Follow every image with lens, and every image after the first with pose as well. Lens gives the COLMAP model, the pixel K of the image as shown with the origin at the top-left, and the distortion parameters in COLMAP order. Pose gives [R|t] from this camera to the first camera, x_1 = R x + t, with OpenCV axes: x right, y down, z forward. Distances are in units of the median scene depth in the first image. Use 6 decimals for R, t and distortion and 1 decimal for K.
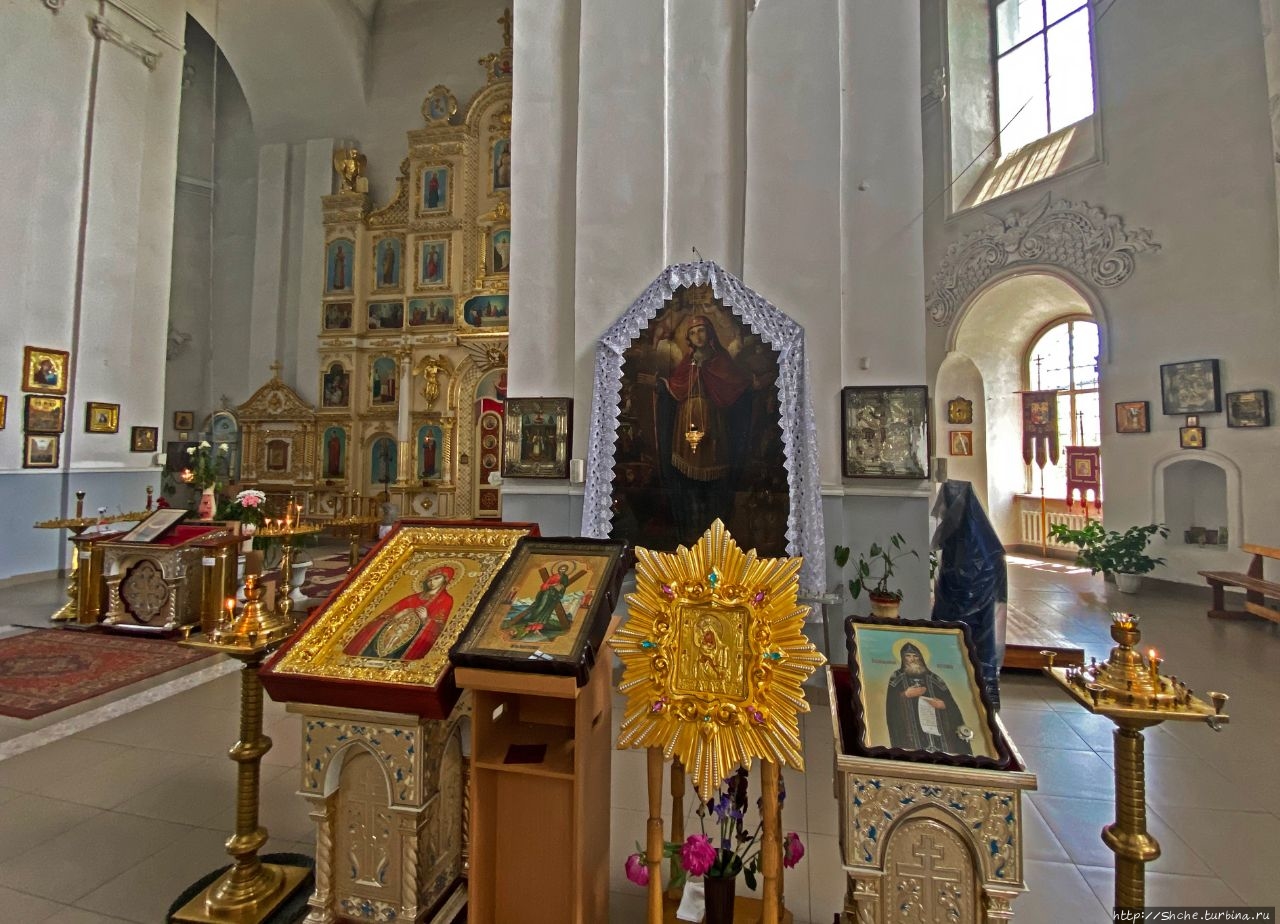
lens RADIAL K [[655.1, 0, 689.9], [0, 655.1, 415.6], [0, 0, 1]] dist [0.012776, -0.021231]
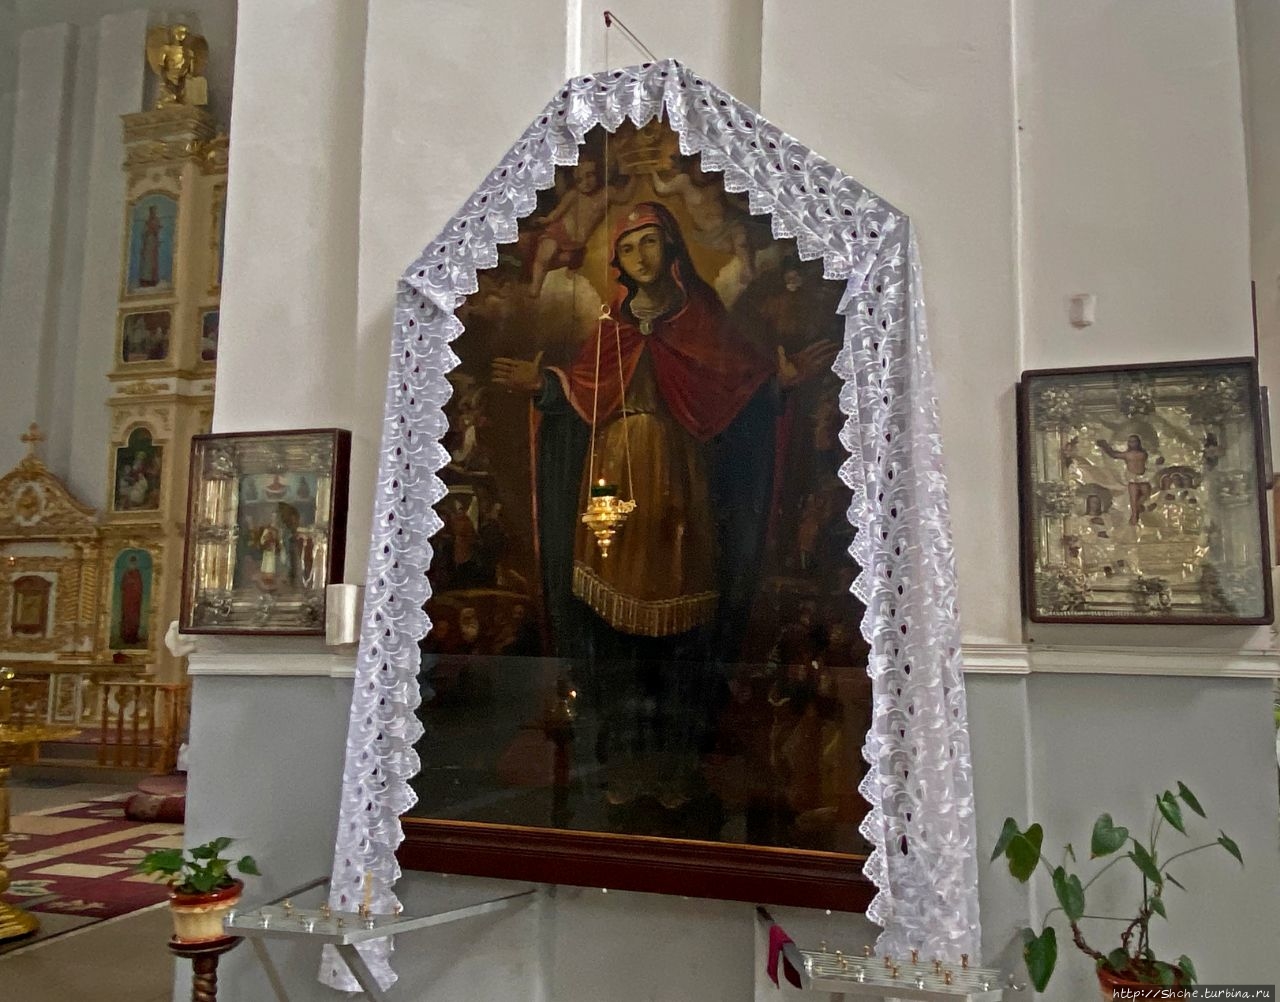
lens RADIAL K [[1185.0, 0, 788.2], [0, 1185.0, 463.4], [0, 0, 1]] dist [0.047406, -0.076872]
pose [[0.997059, -0.018504, -0.074365, 0.063811], [0.014103, 0.998142, -0.059274, 0.018240], [0.075324, 0.058051, 0.995468, 0.139799]]
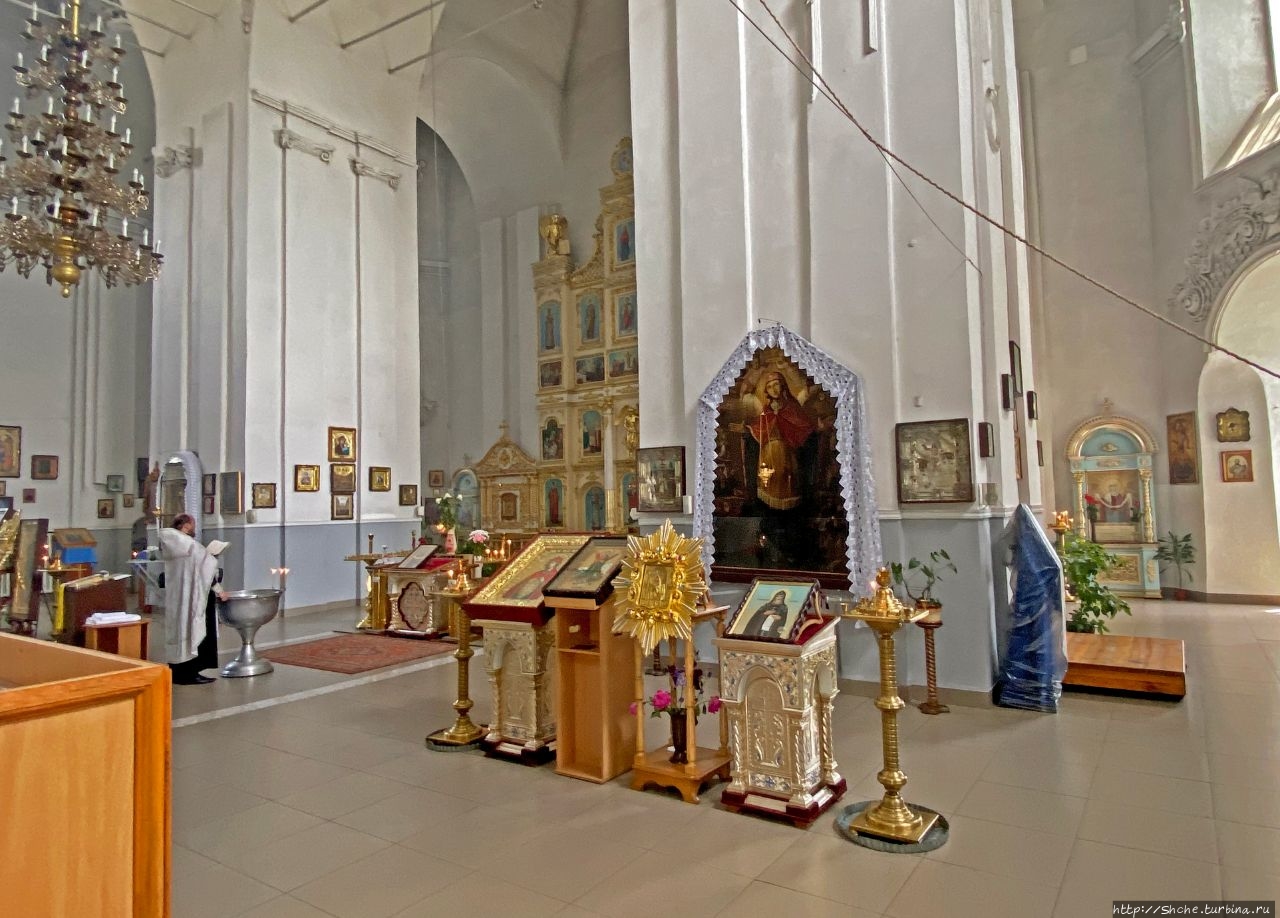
lens RADIAL K [[799.9, 0, 643.3], [0, 799.9, 453.3], [0, 0, 1]] dist [0.036697, -0.017161]
pose [[0.915931, -0.053672, -0.397731, 0.160202], [0.053023, 0.998513, -0.012640, 0.000717], [0.397818, -0.009511, 0.917415, -0.190746]]
